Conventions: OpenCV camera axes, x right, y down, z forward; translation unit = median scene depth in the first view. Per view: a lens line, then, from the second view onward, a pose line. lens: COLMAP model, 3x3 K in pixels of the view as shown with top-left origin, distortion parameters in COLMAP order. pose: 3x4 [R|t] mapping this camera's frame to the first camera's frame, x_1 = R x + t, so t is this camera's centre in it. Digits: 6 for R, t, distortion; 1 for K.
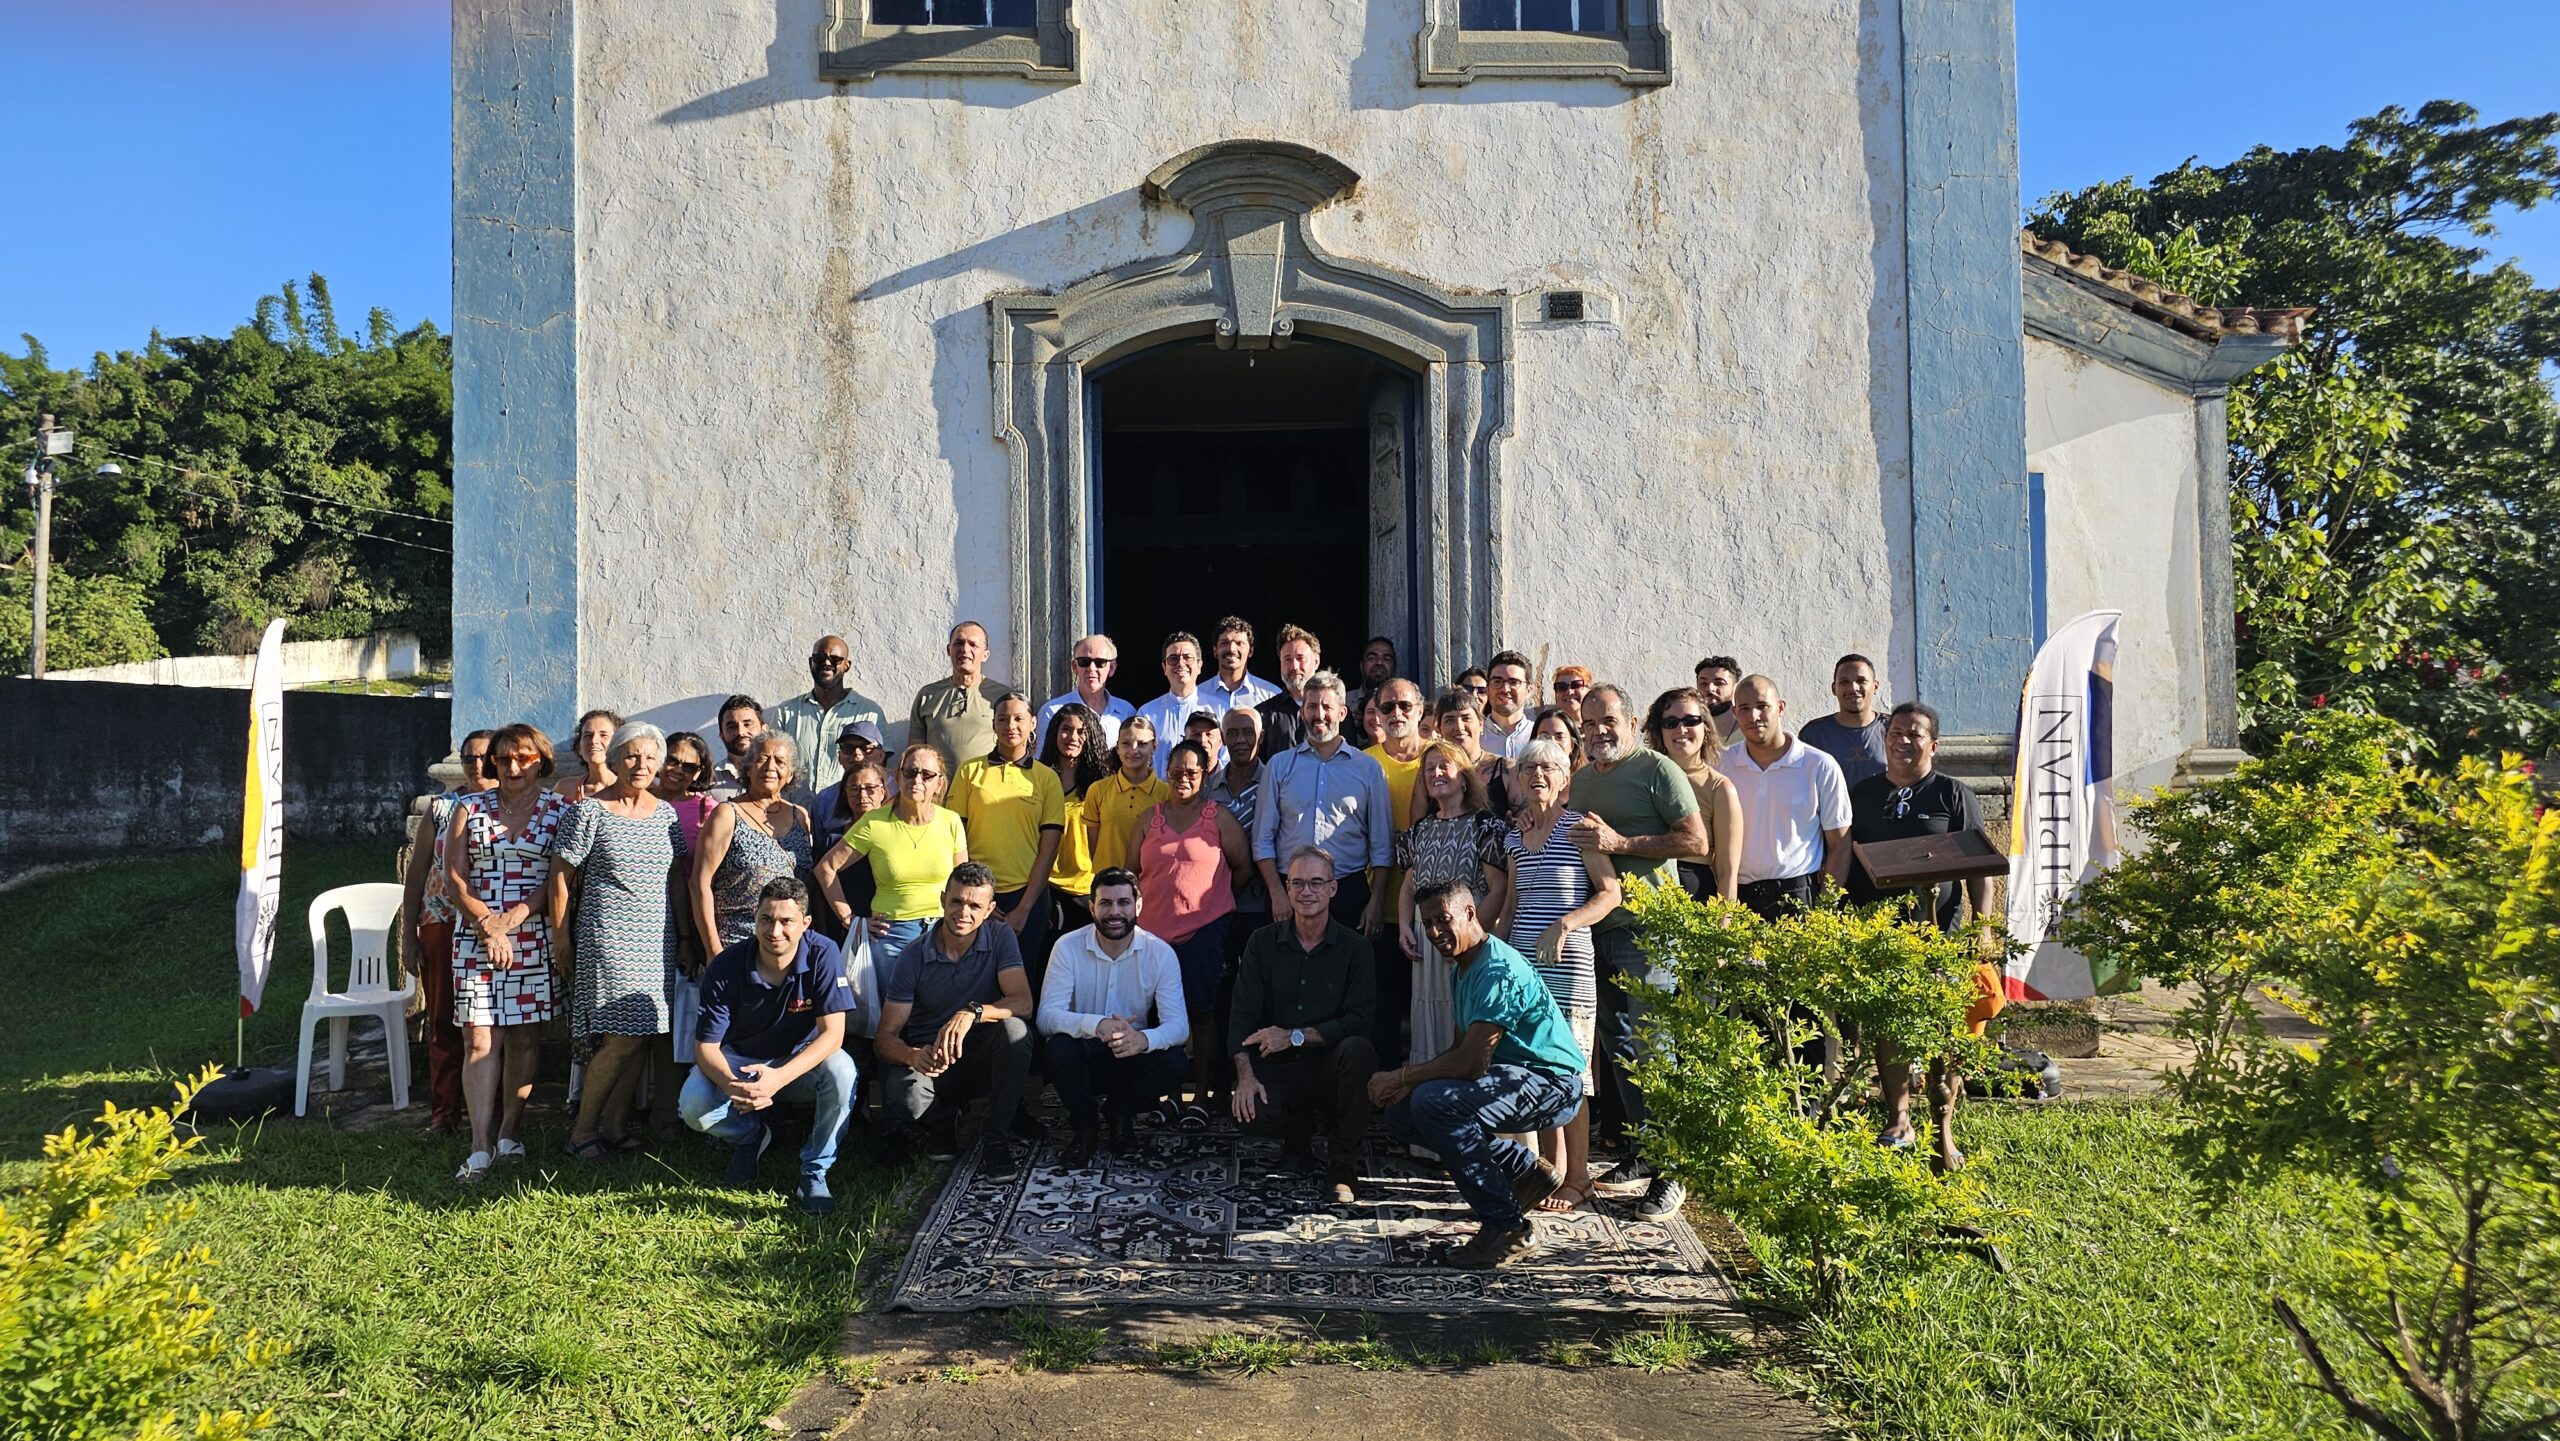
lens RADIAL K [[1728.5, 0, 1252.0], [0, 1728.5, 697.5], [0, 0, 1]] dist [0.074724, -0.078887]
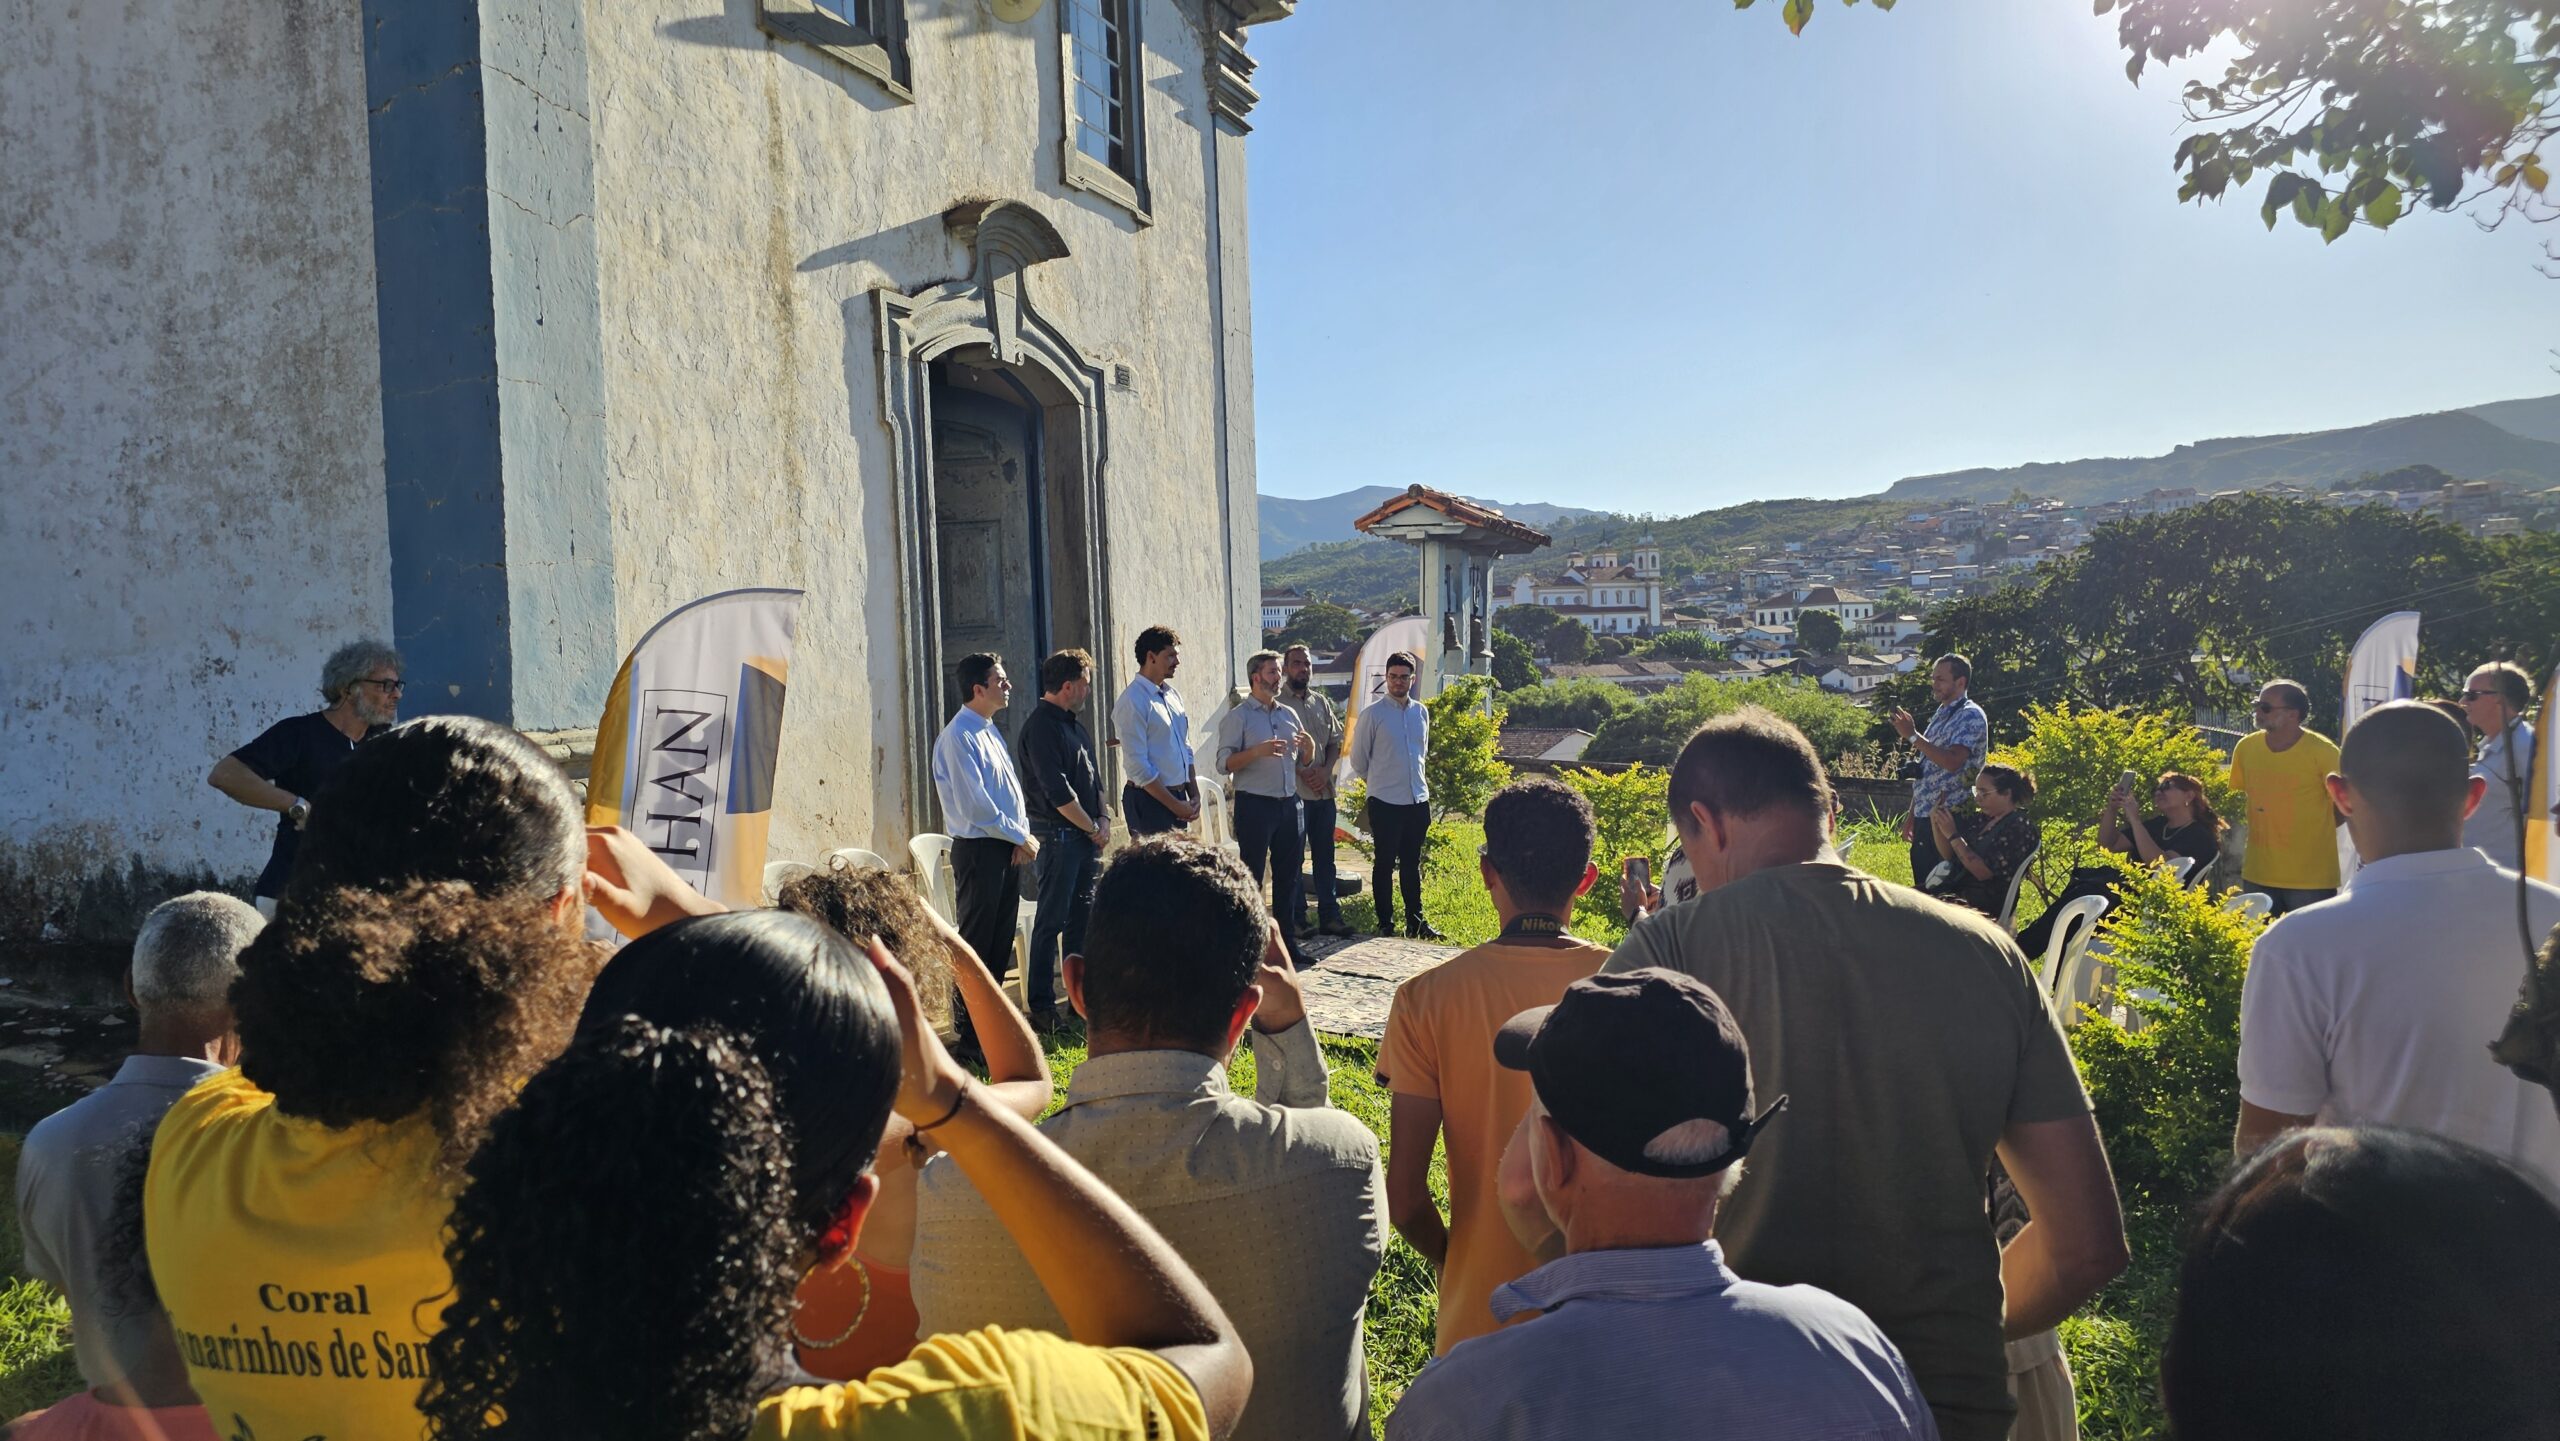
lens RADIAL K [[1728.5, 0, 1277.0], [0, 1728.5, 699.1], [0, 0, 1]] dist [0.074724, -0.078887]
pose [[0.408154, -0.020179, 0.912690, -1.024596], [-0.019777, 0.999326, 0.030939, -0.016015], [-0.912699, -0.030678, 0.407479, 0.329489]]
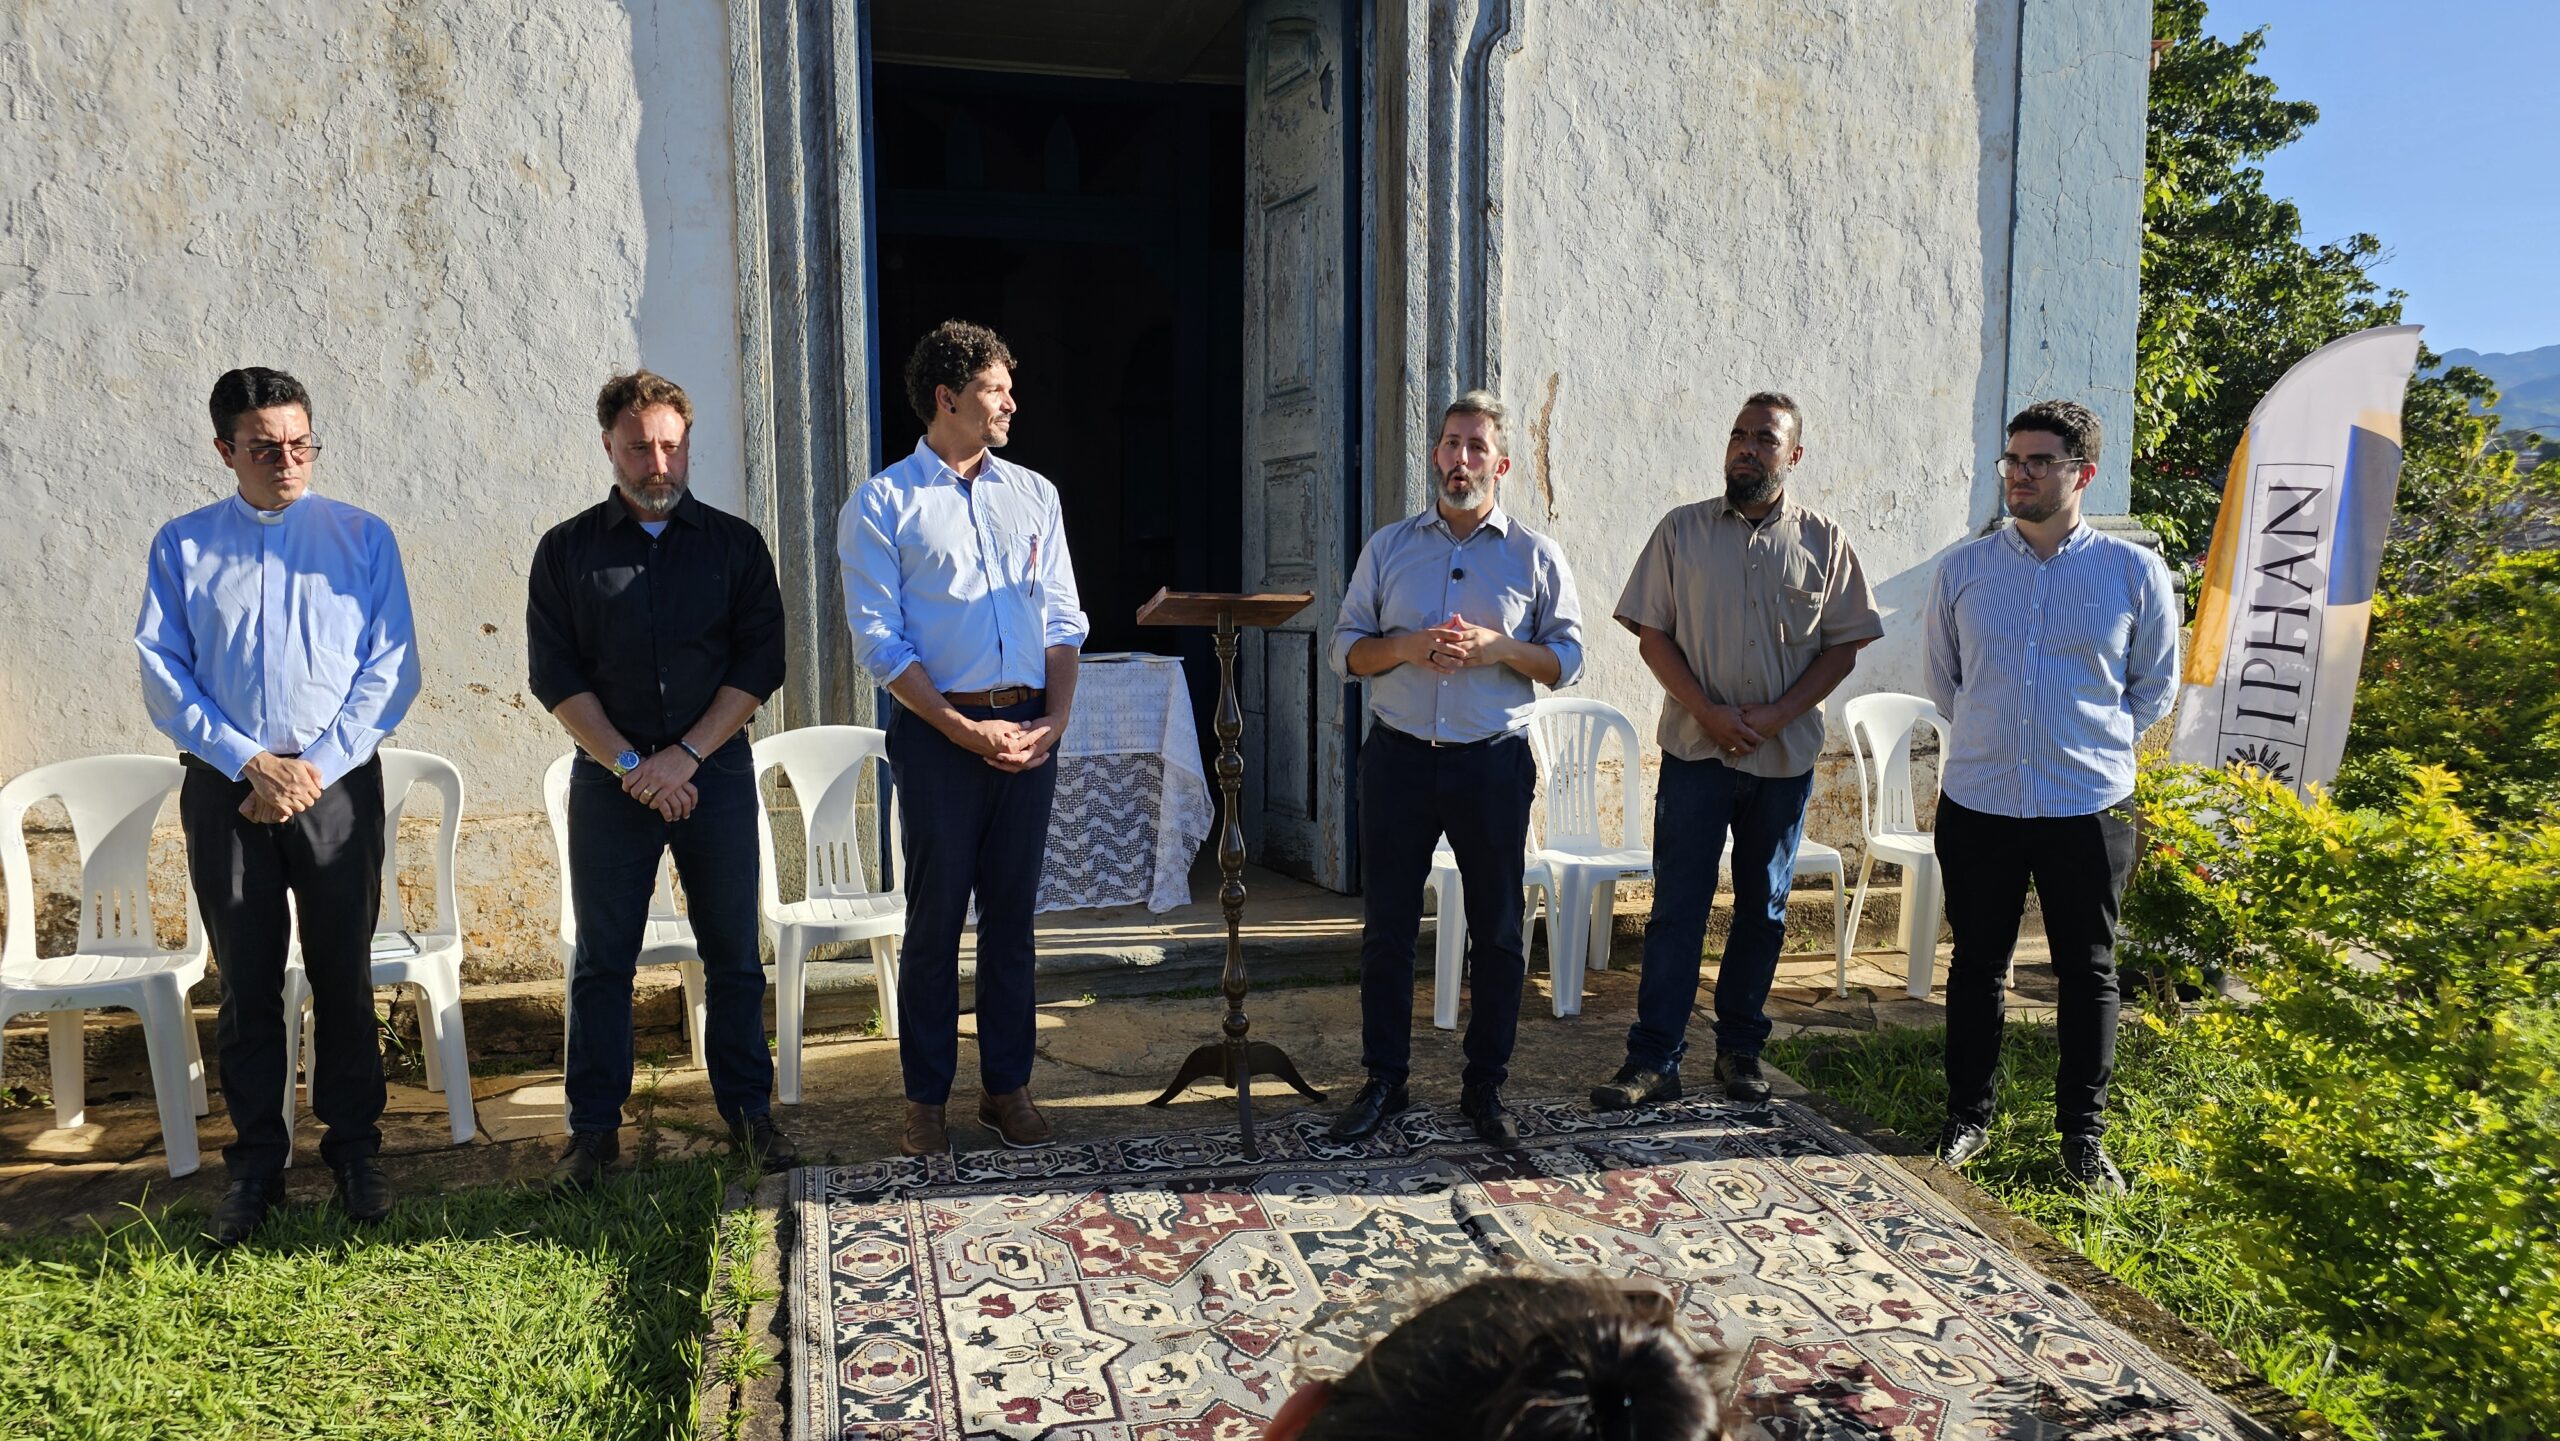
lens RADIAL K [[1728.5, 0, 1265.0], [0, 1728.5, 716.4], [0, 0, 1]] dist [0.074724, -0.078887]
pose [[0.962900, -0.014307, 0.269479, -0.126601], [-0.022150, 0.991034, 0.131762, 0.015025], [-0.268948, -0.132842, 0.953950, 0.356709]]
